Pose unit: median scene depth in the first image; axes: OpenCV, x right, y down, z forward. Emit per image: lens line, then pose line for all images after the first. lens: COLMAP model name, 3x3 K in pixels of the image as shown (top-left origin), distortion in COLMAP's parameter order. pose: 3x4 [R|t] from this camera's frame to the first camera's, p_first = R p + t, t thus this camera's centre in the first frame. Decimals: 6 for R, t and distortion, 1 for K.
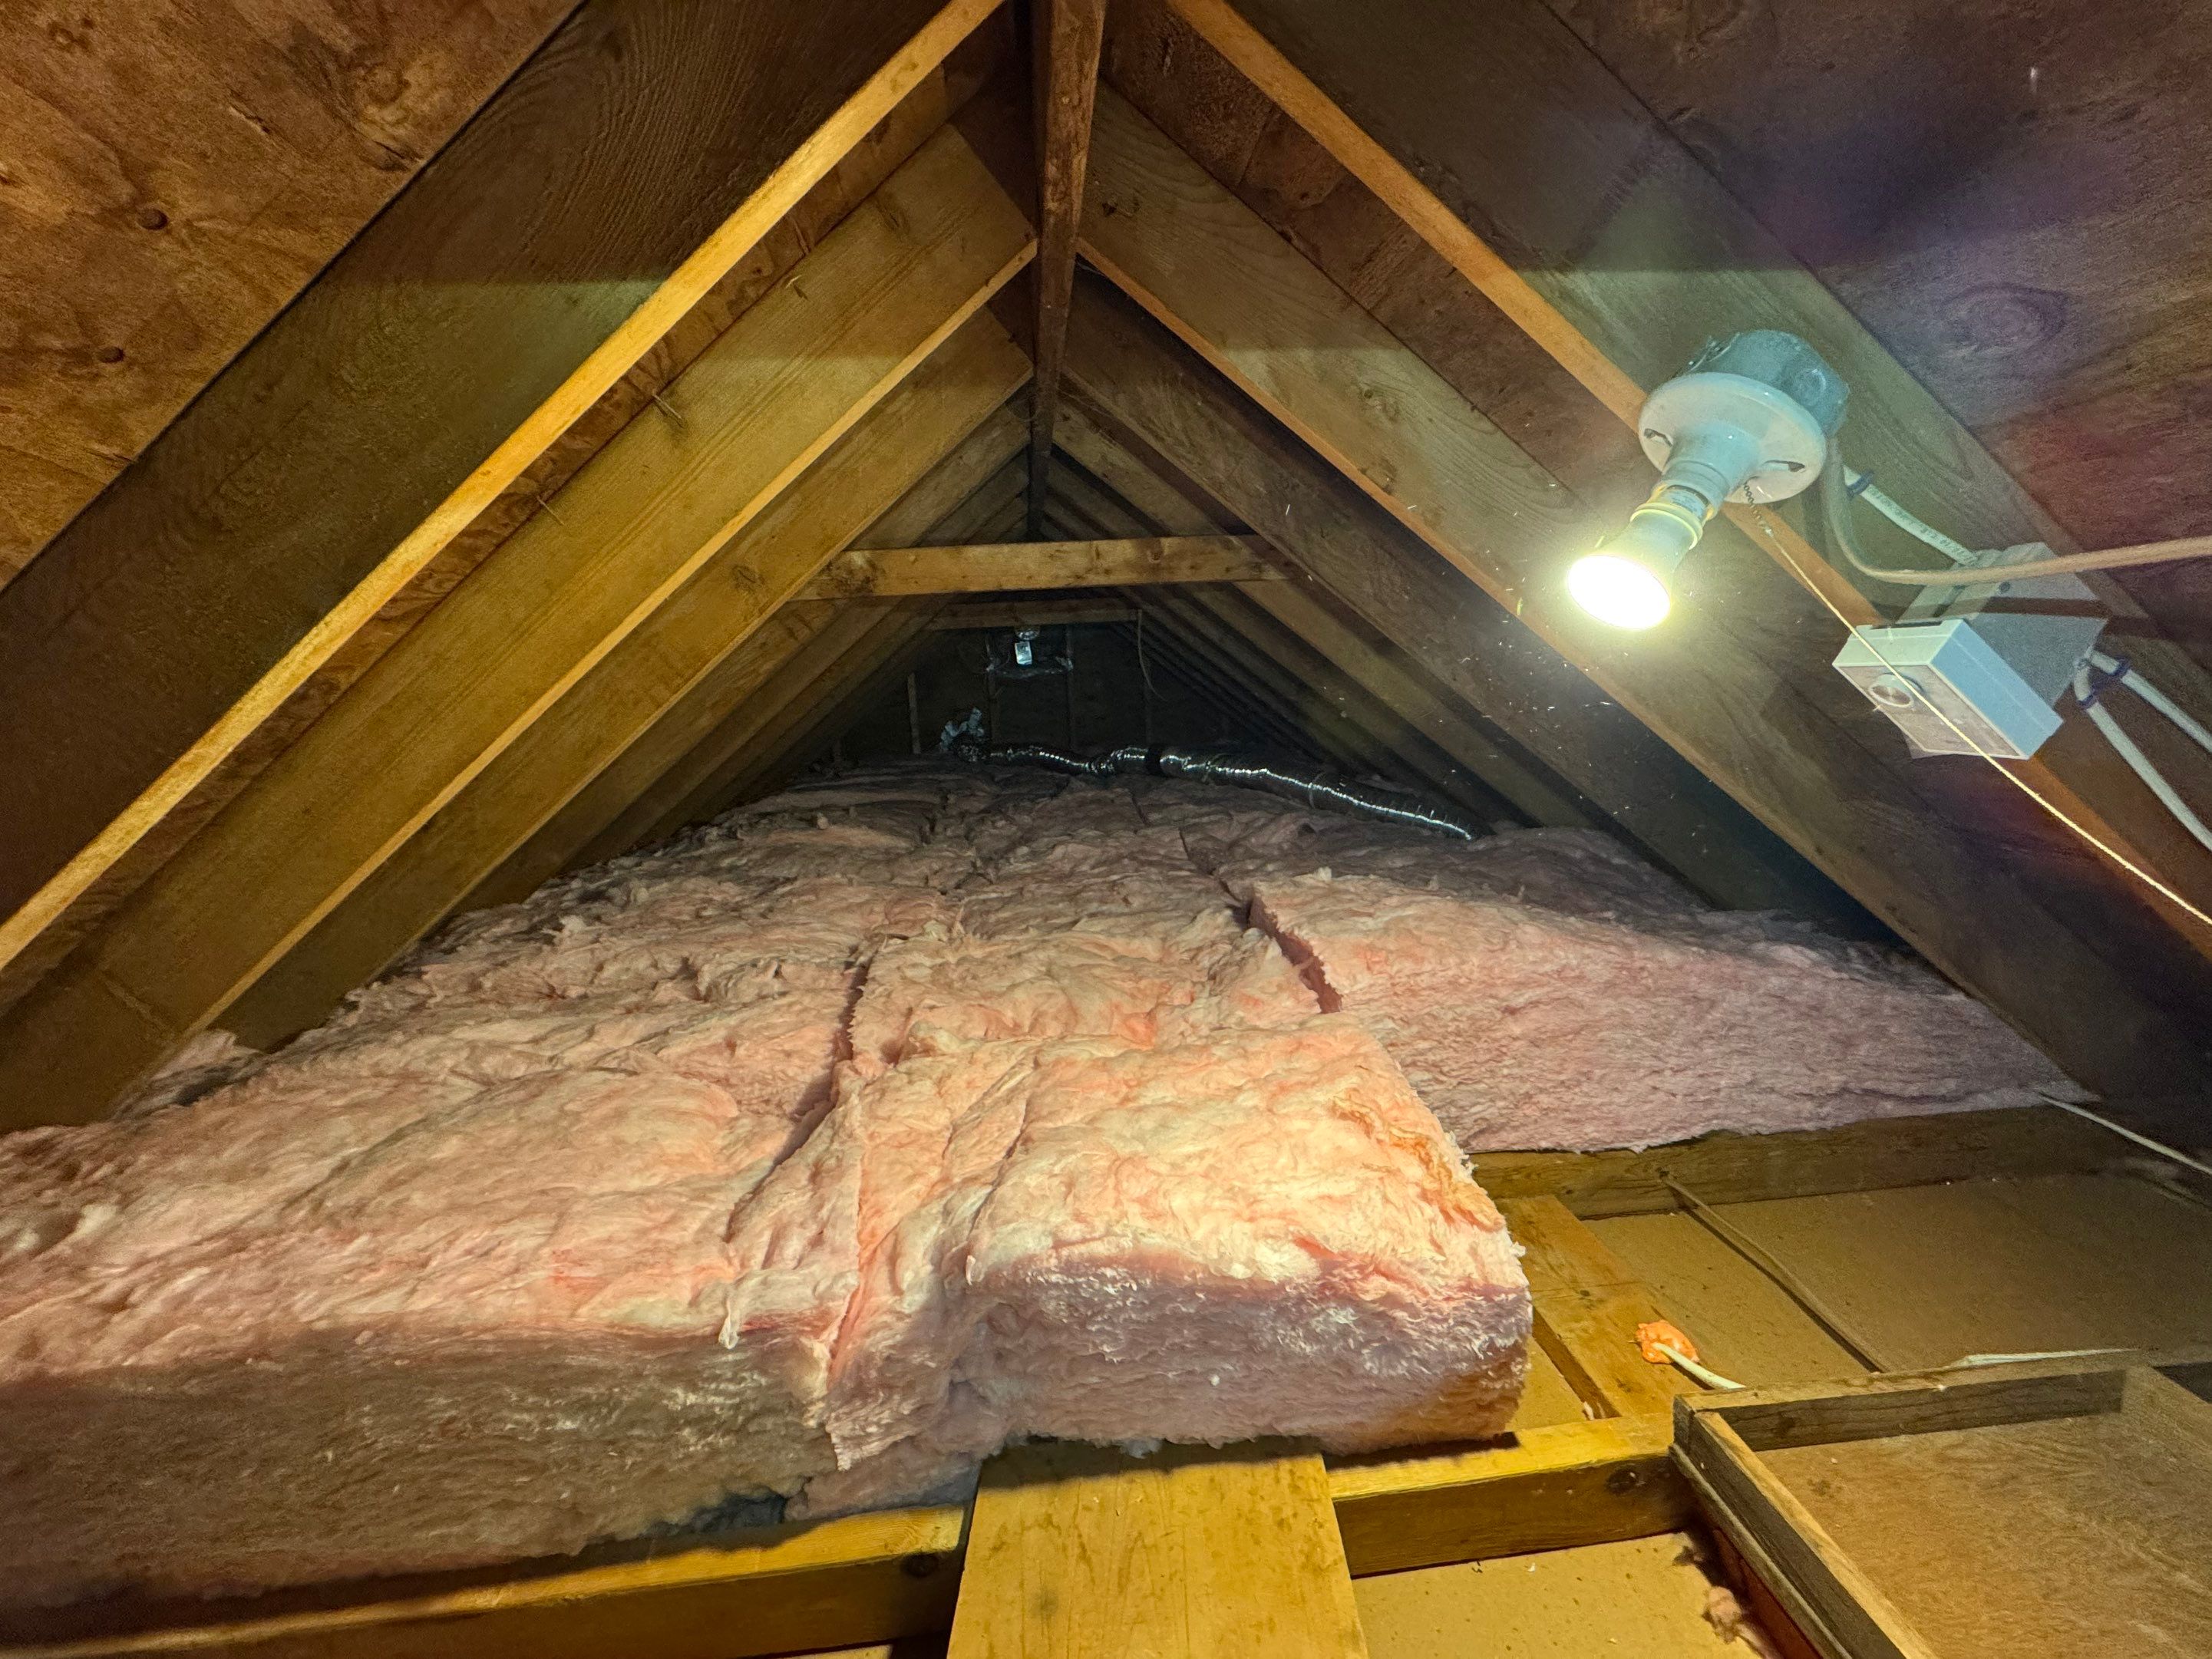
lens RADIAL K [[887.5, 0, 1106.0], [0, 887.5, 829.5], [0, 0, 1]] dist [0.000910, -0.000397]
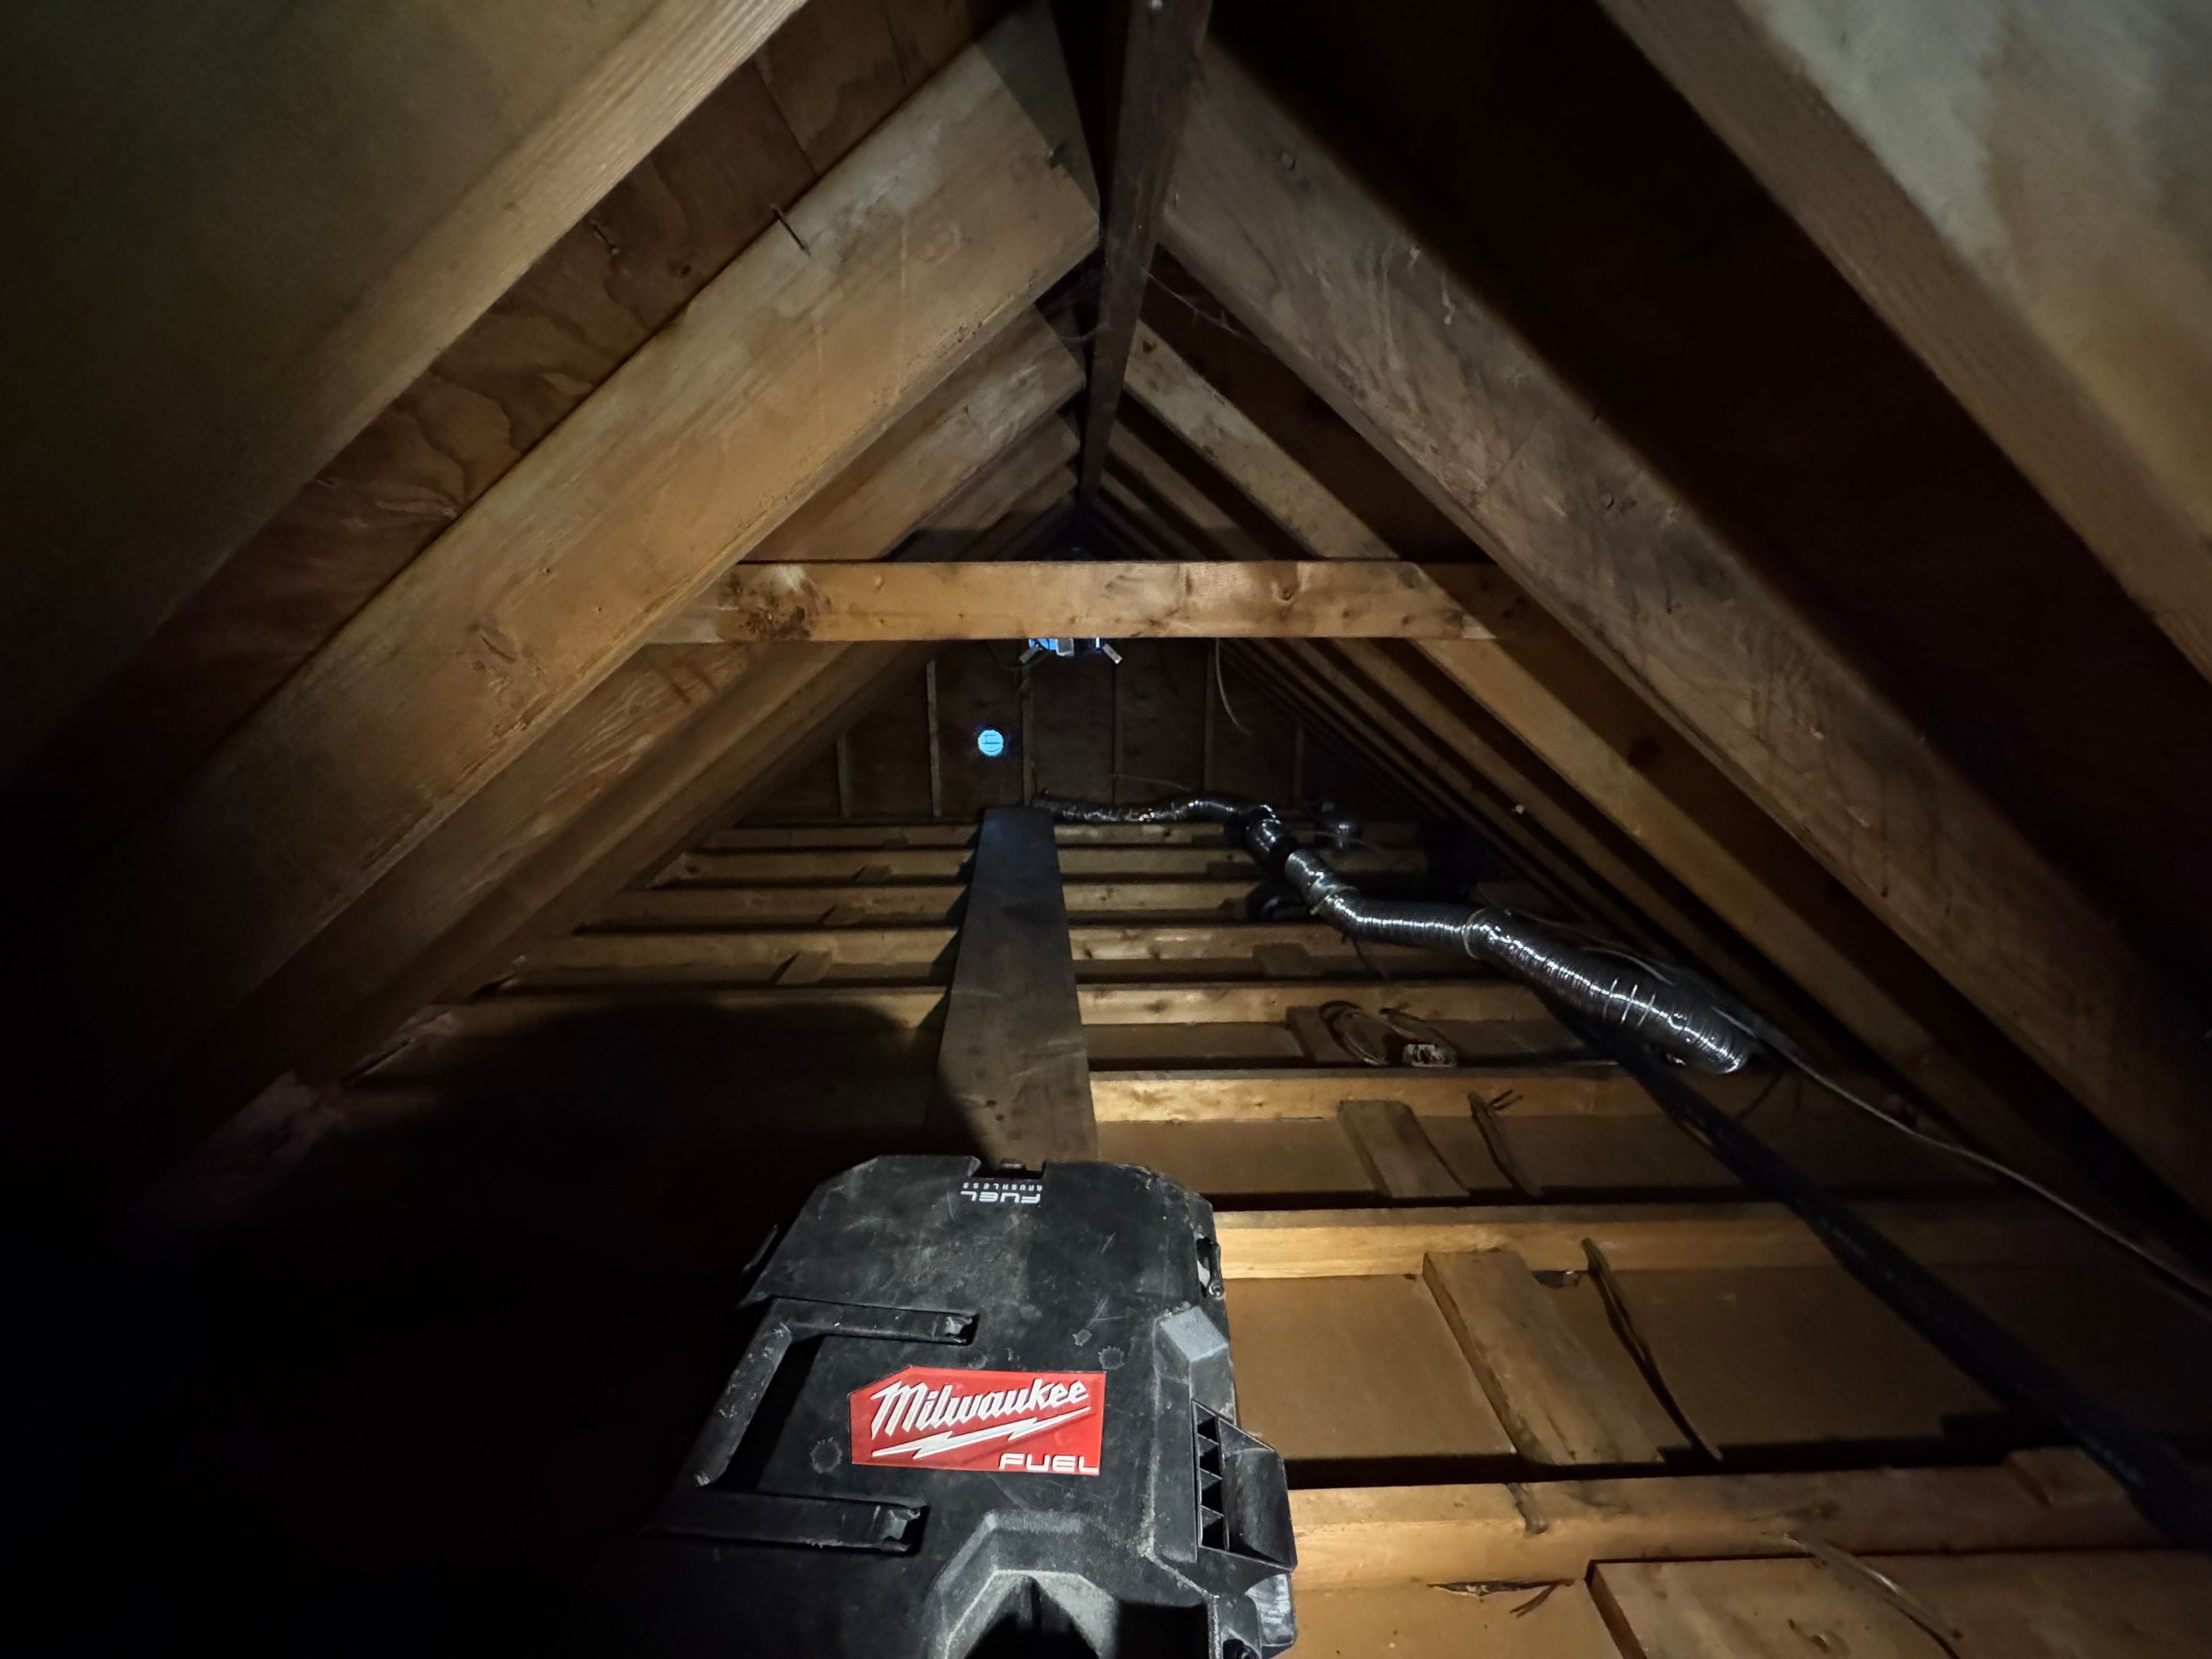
lens RADIAL K [[887.5, 0, 1106.0], [0, 887.5, 829.5], [0, 0, 1]] dist [0.000910, -0.000397]
pose [[0.997739, 0.055966, -0.037220, -0.130060], [-0.053926, 0.997099, 0.053723, -0.692542], [0.040118, -0.051595, 0.997862, 1.560337]]
